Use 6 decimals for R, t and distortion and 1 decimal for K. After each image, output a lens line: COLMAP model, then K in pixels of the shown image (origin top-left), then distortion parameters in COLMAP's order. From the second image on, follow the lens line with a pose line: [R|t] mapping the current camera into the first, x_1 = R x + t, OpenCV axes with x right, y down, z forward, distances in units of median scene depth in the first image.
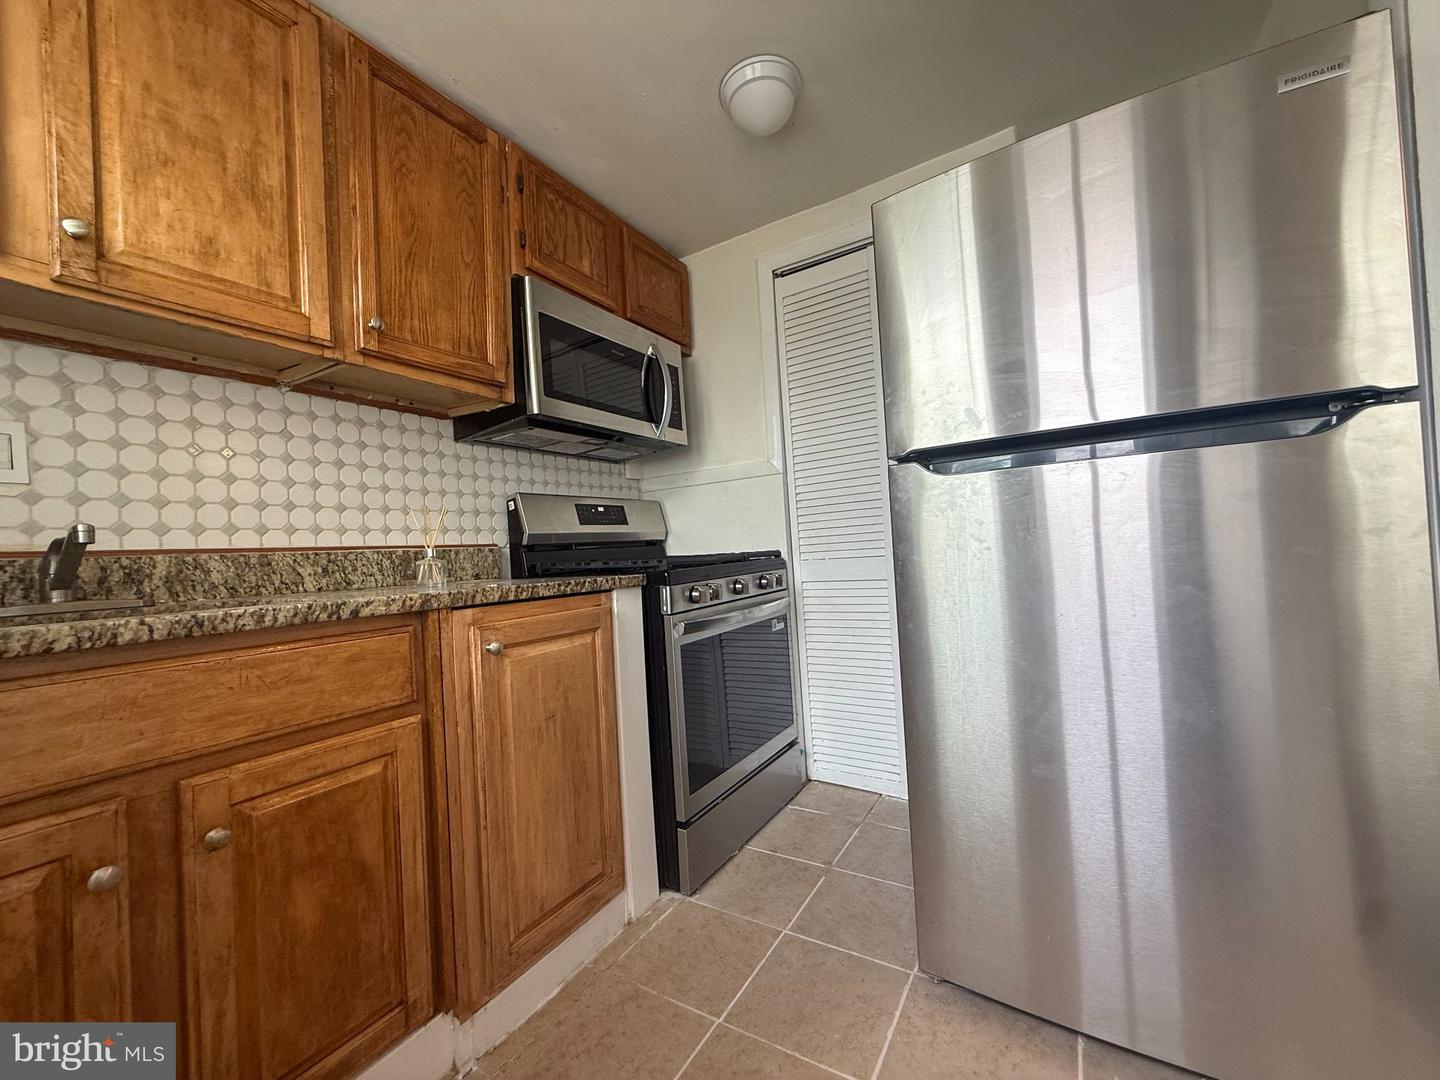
lens RADIAL K [[582.3, 0, 722.9], [0, 582.3, 540.2], [0, 0, 1]] dist [-0.000013, 0.000765]
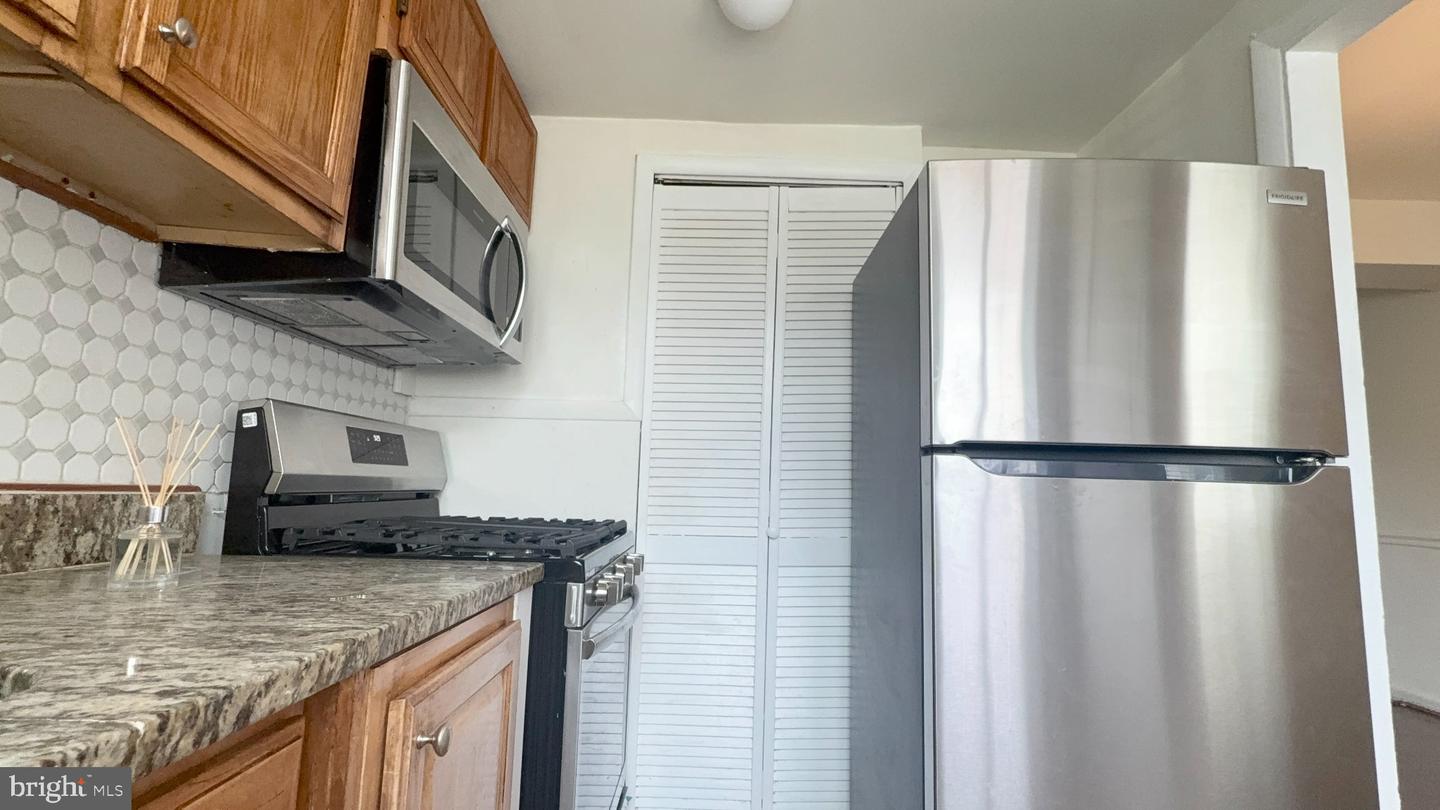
lens RADIAL K [[662.3, 0, 728.6], [0, 662.3, 407.2], [0, 0, 1]] dist [0.000806, 0.000752]
pose [[0.836053, 0.149948, 0.527761, -0.398803], [-0.087825, 0.986100, -0.141043, -0.028070], [-0.541574, 0.071569, 0.837601, 0.281043]]
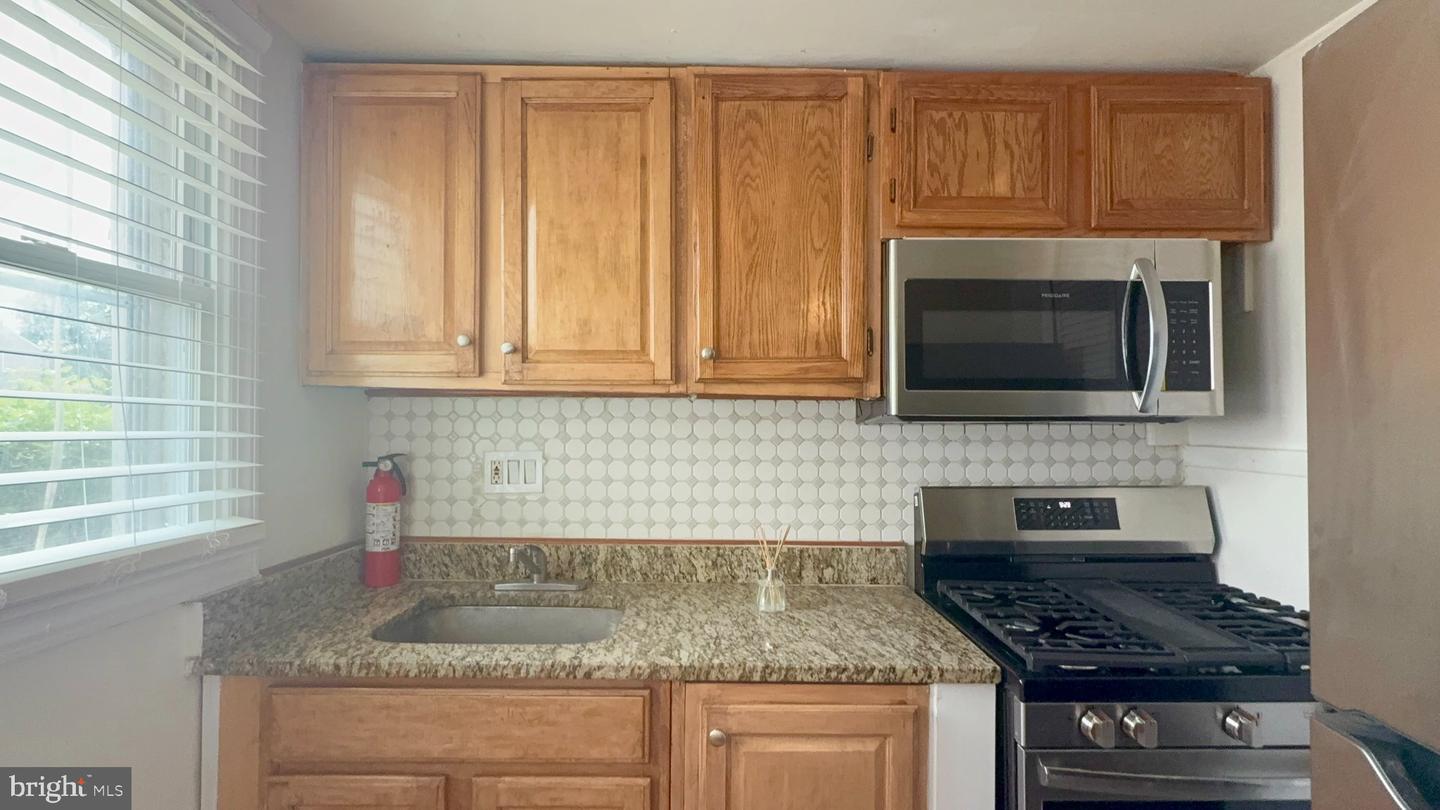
lens RADIAL K [[689.5, 0, 719.4], [0, 689.5, 402.9], [0, 0, 1]] dist [0.007660, -0.000187]
pose [[0.519178, 0.045055, -0.853478, 0.387978], [-0.017461, 0.998960, 0.042113, -0.291712], [0.854488, -0.006962, 0.519425, 0.337617]]
